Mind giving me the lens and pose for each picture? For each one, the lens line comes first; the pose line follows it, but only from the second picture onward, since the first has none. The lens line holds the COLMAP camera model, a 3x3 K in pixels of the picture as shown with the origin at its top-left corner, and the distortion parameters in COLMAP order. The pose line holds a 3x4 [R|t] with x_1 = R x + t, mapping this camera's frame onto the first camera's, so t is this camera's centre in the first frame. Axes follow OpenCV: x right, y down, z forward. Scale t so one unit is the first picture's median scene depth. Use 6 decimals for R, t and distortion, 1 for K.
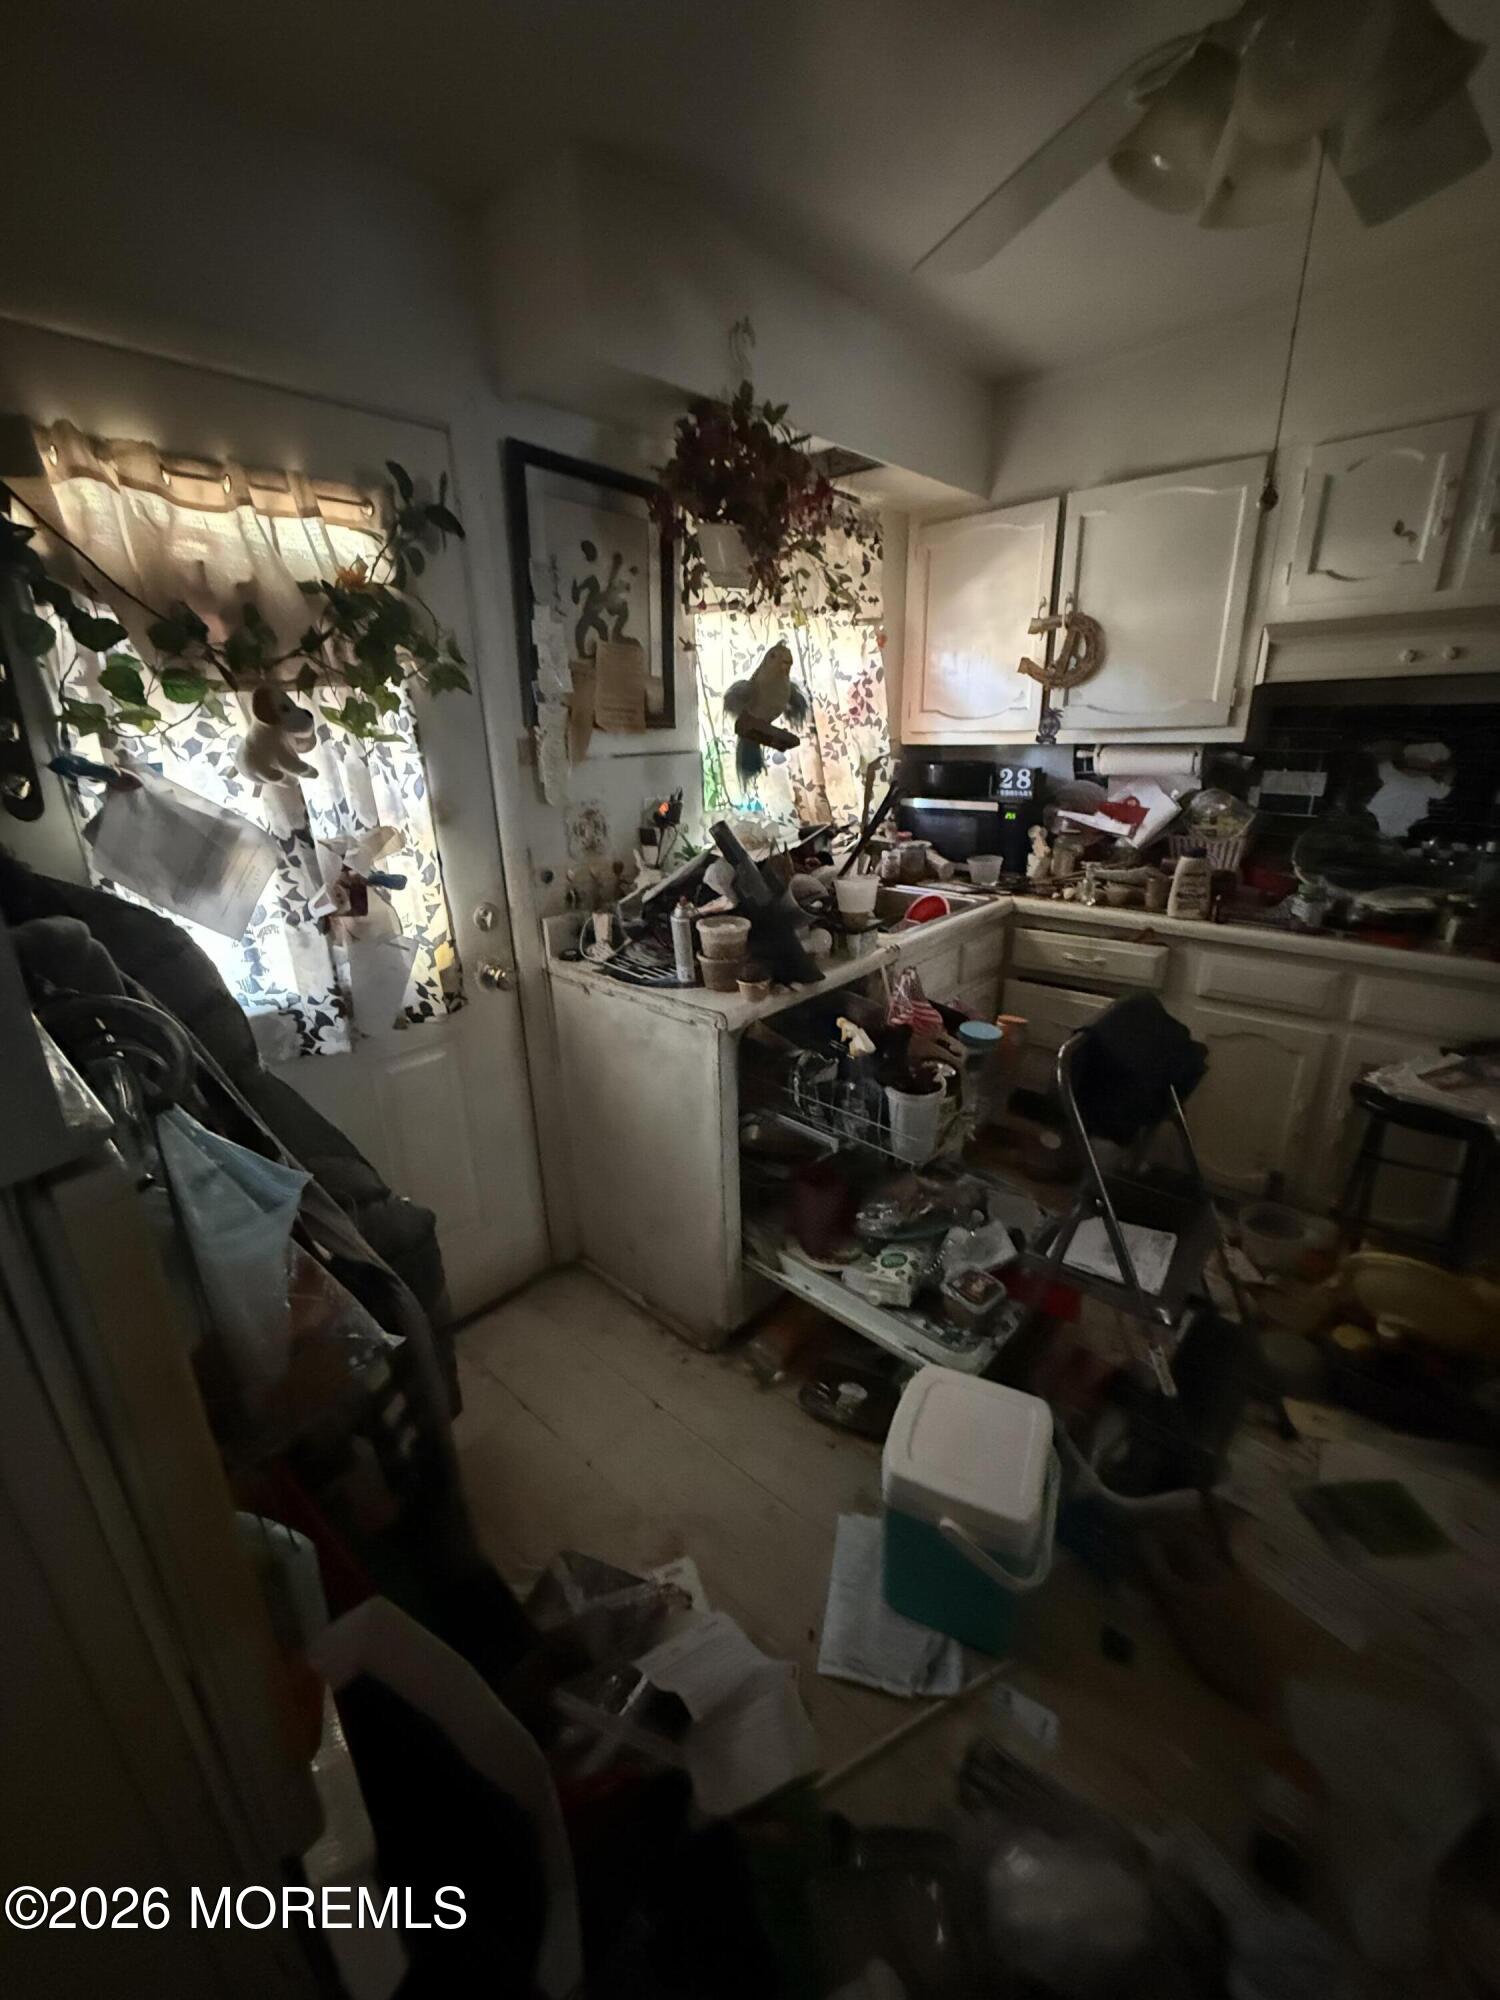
lens RADIAL K [[794.3, 0, 741.7], [0, 794.3, 995.3], [0, 0, 1]] dist [0.001035, -0.000121]
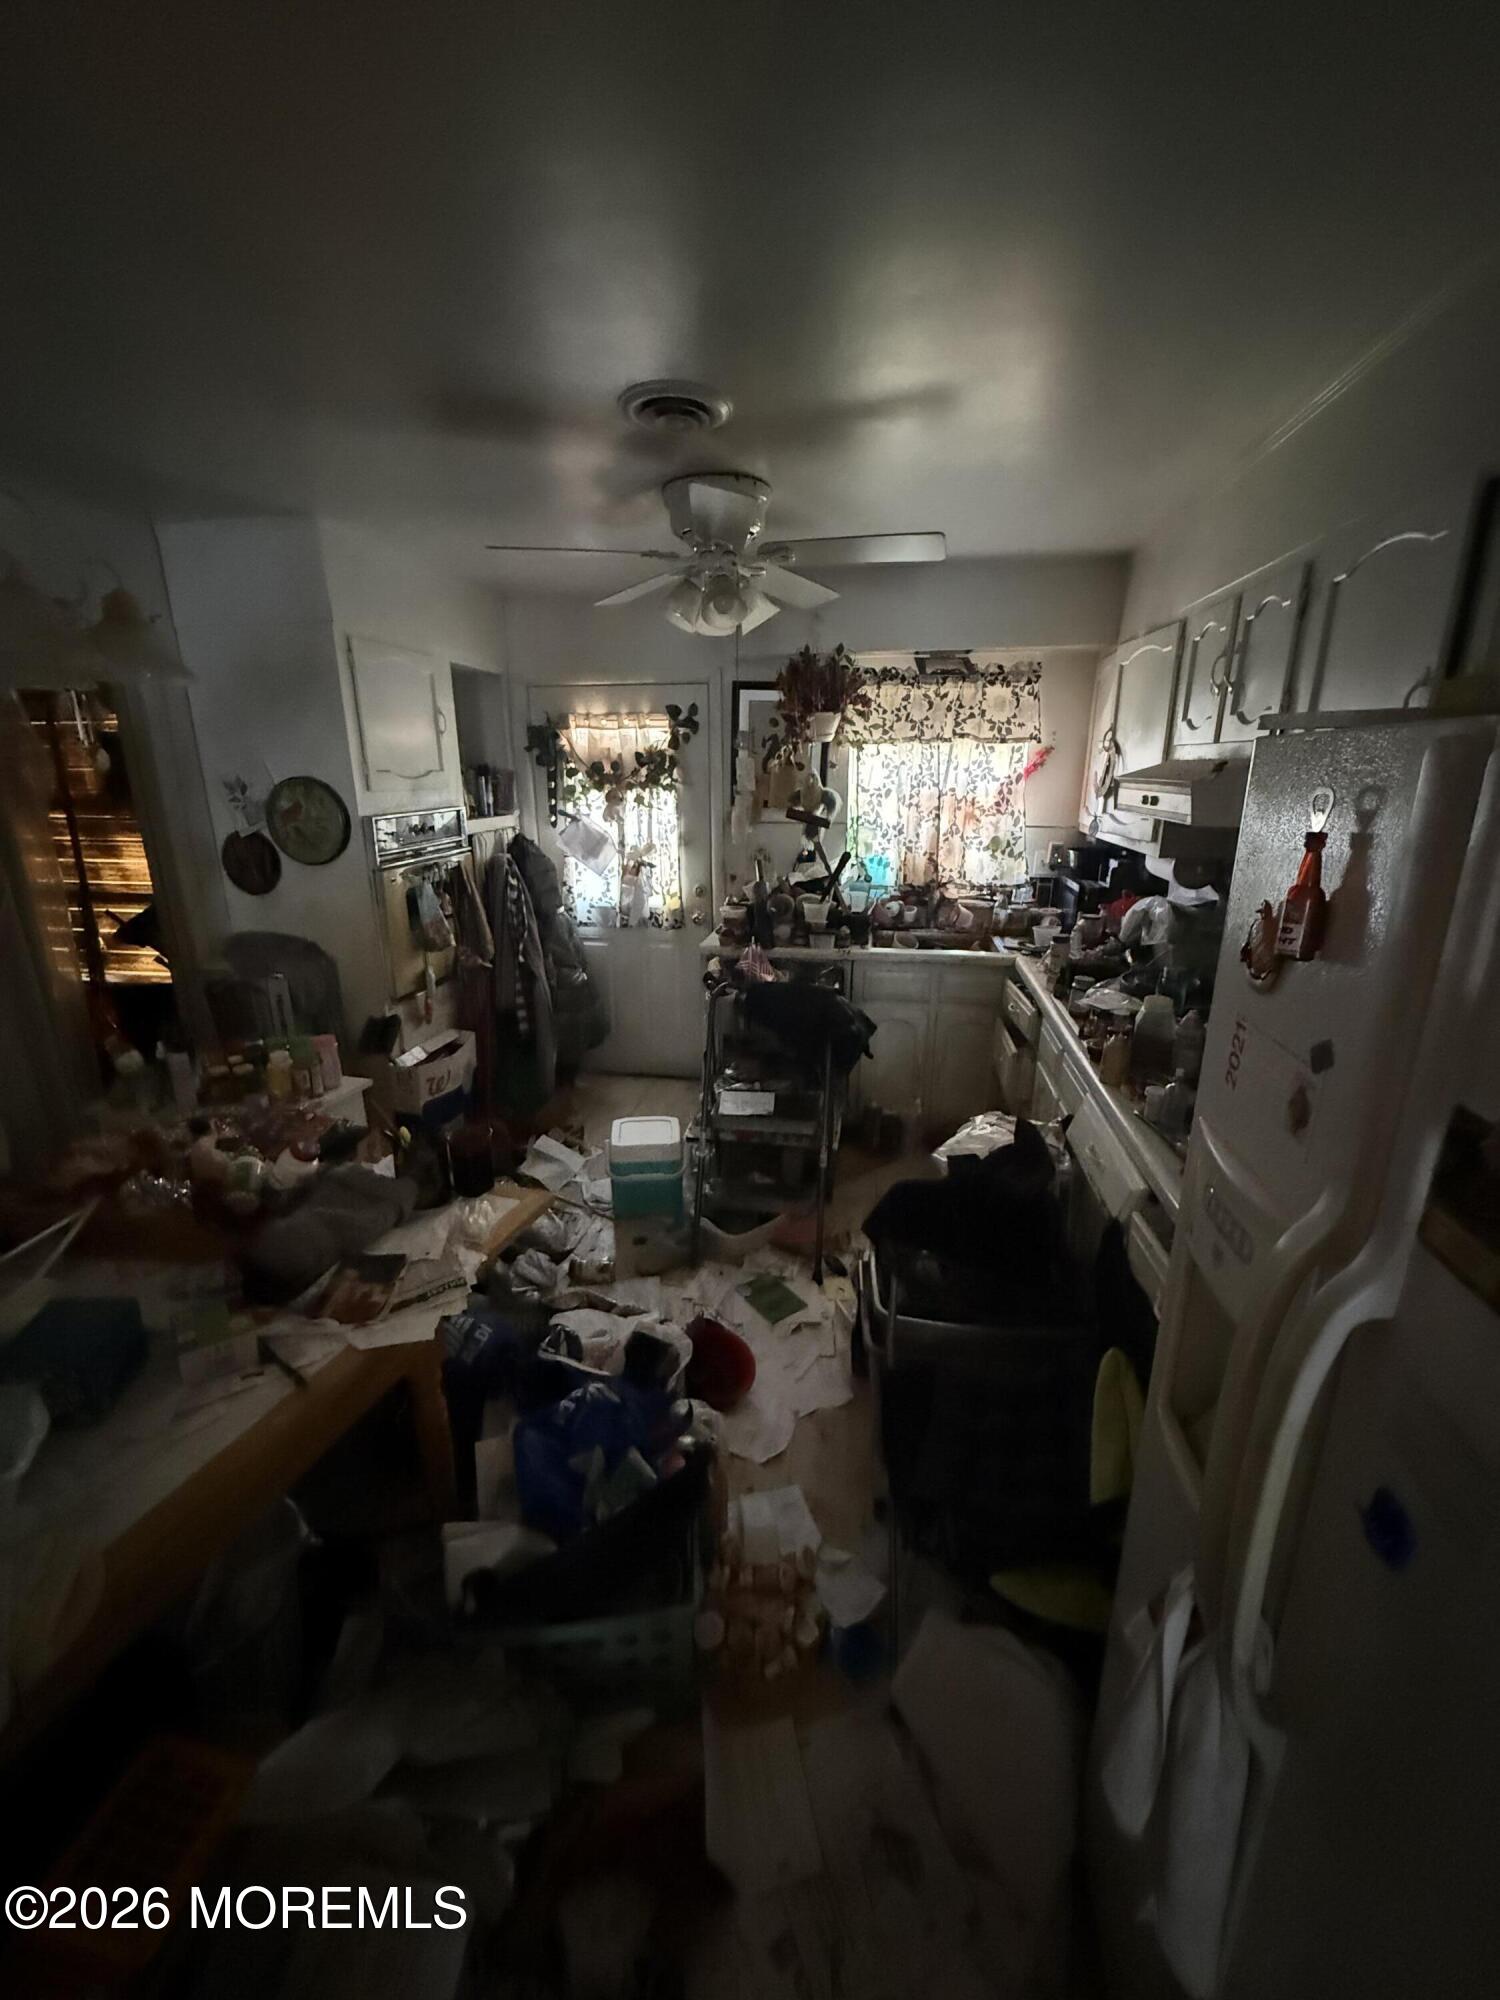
lens RADIAL K [[794.3, 0, 744.0], [0, 794.3, 994.1], [0, 0, 1]] dist [0.001035, -0.000121]
pose [[0.536953, 0.261280, -0.802131, 1.685313], [-0.287780, 0.950526, 0.116975, -0.127999], [0.793010, 0.168027, 0.585579, -0.132288]]
